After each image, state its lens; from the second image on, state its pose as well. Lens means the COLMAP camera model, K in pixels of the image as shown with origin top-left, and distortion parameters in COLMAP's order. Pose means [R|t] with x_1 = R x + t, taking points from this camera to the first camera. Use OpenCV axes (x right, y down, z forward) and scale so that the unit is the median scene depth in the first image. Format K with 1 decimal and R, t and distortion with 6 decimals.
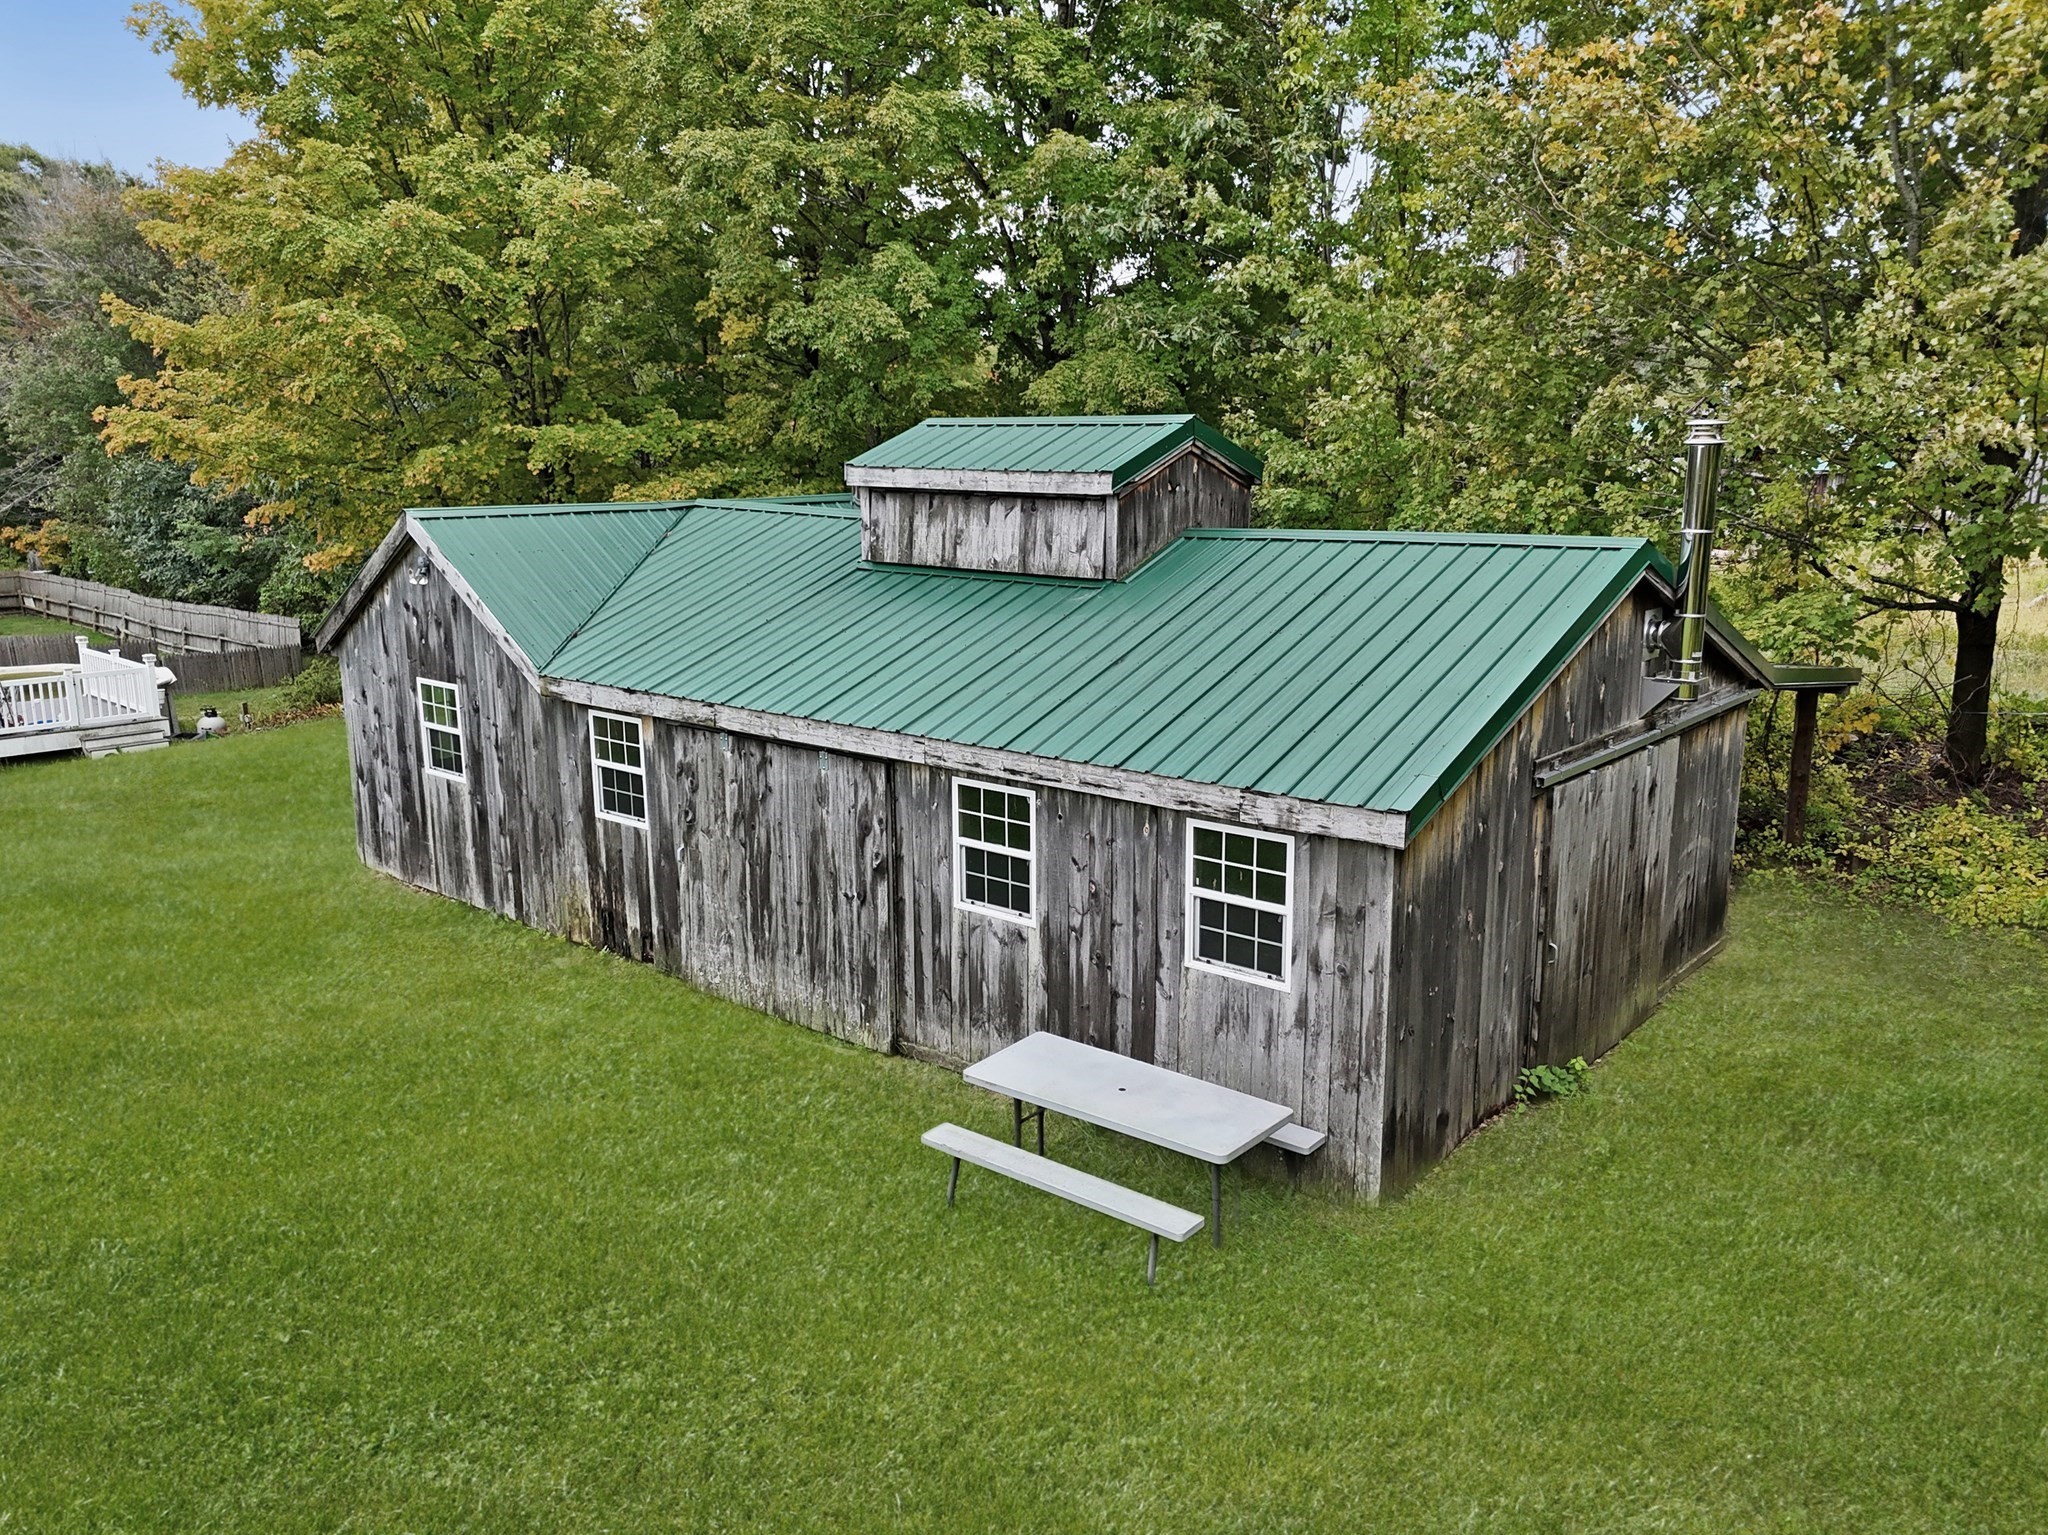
lens RADIAL K [[1546.1, 0, 1015.4], [0, 1546.1, 766.7], [0, 0, 1]] dist [0.071541, -0.005394]
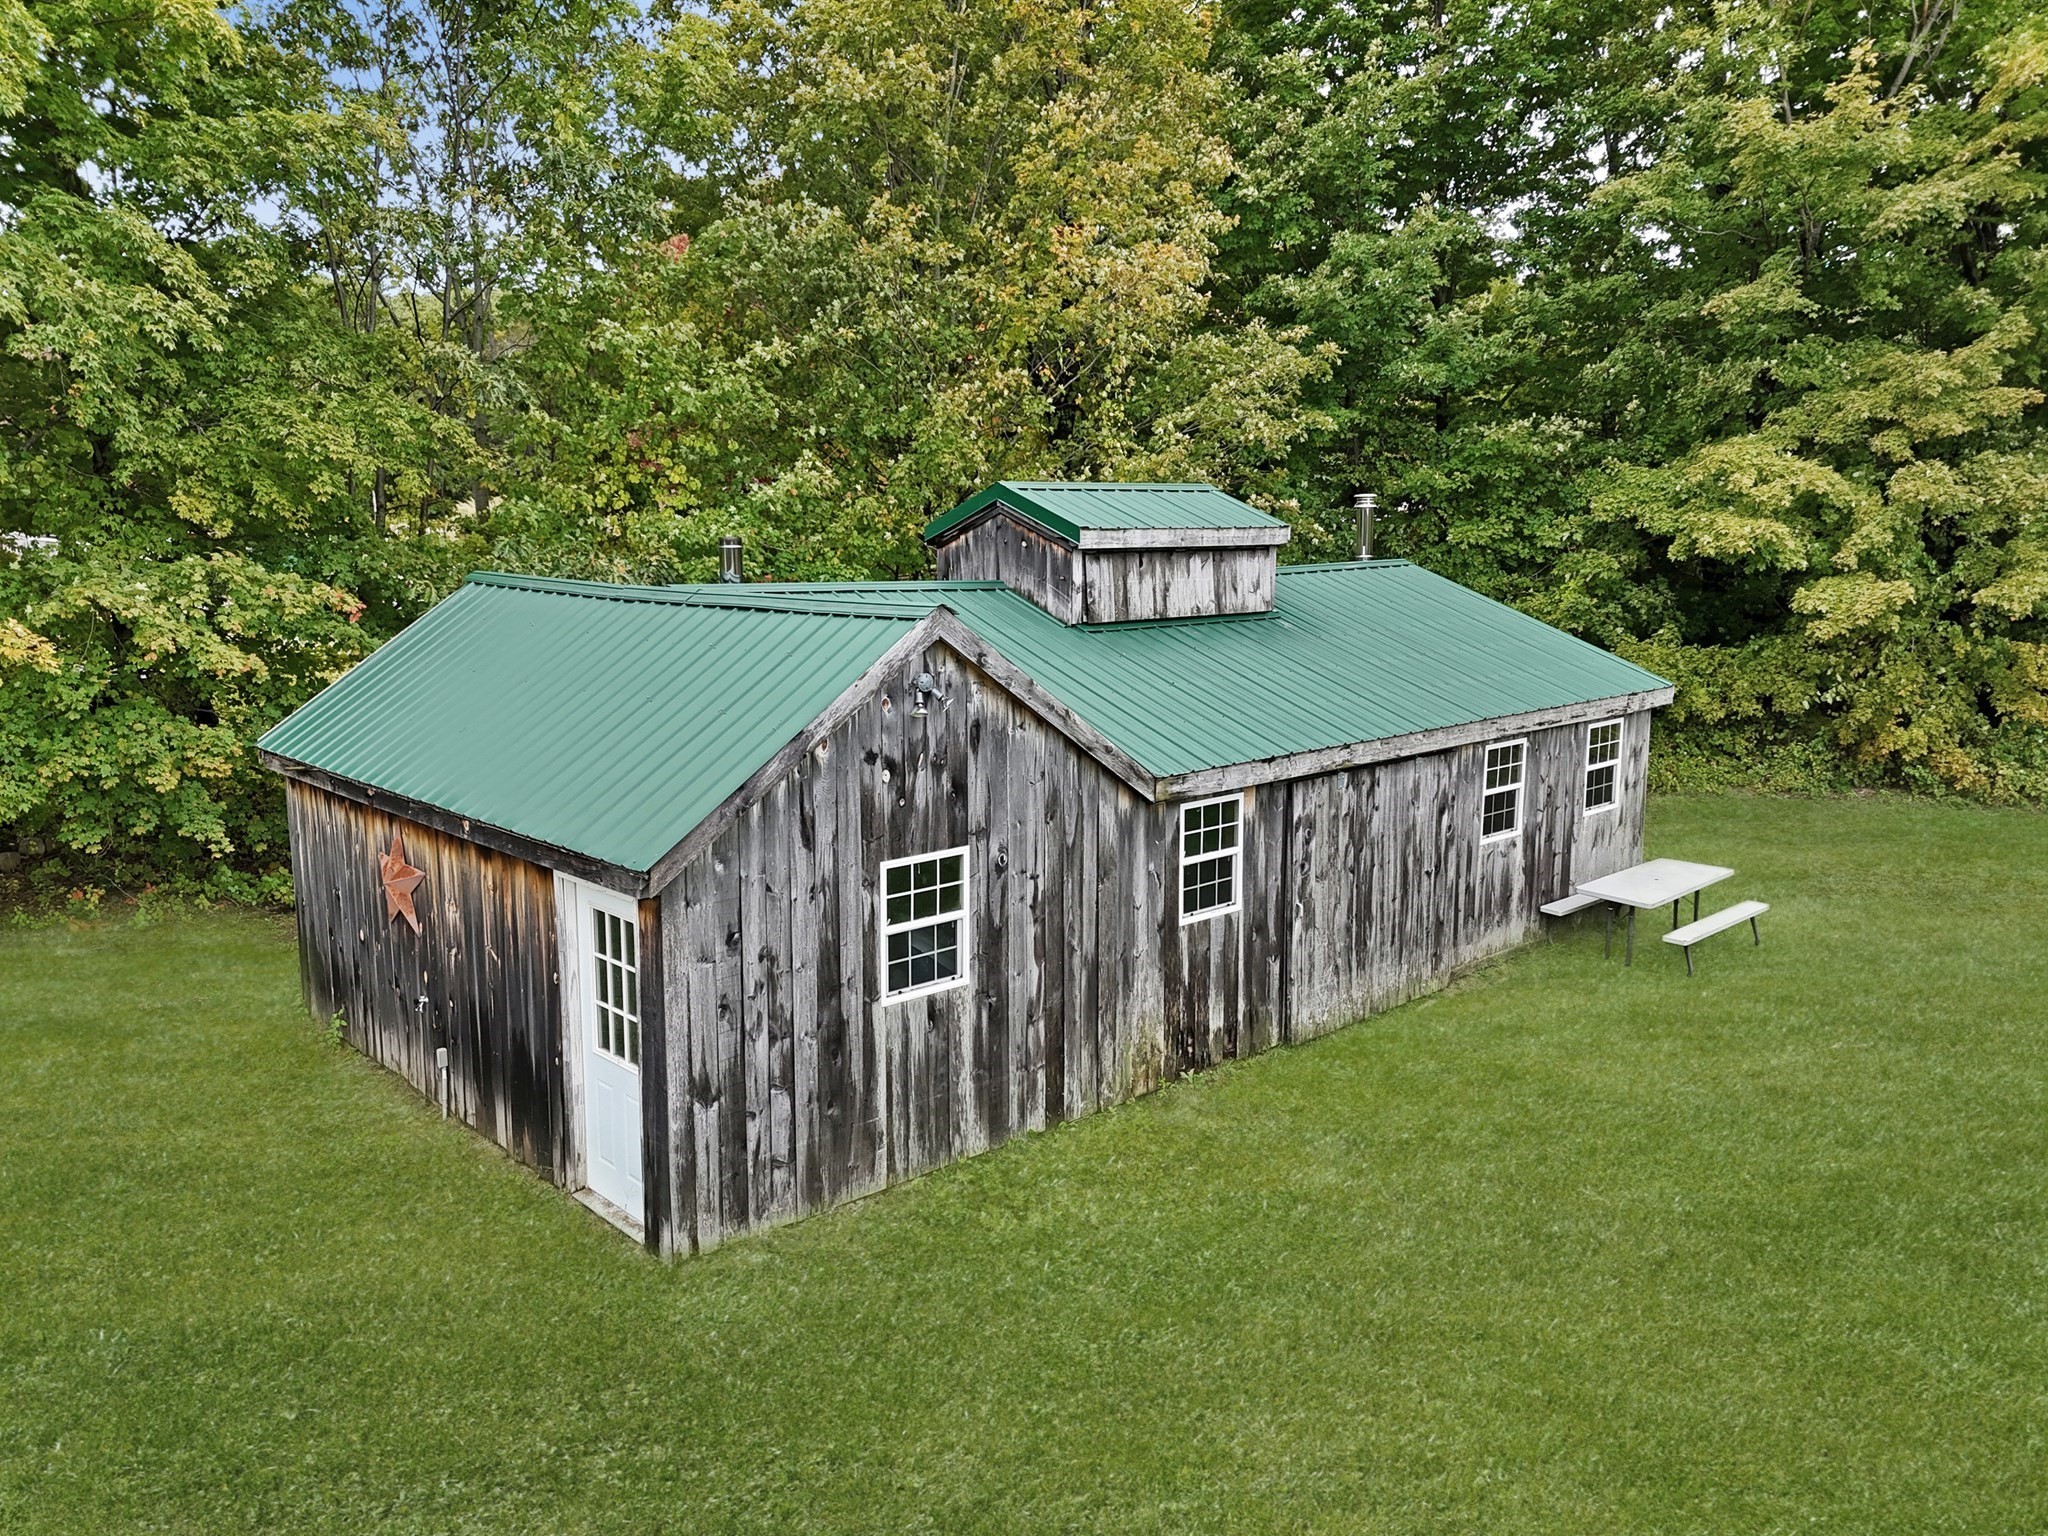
lens RADIAL K [[1445.5, 0, 1024.0], [0, 1445.5, 768.0], [0, 0, 1]] dist [0.193093, -0.000962]
pose [[0.147419, -0.166790, 0.974910, -1.083675], [0.211687, 0.968160, 0.133625, -0.185122], [-0.966155, 0.186677, 0.178033, 0.937426]]
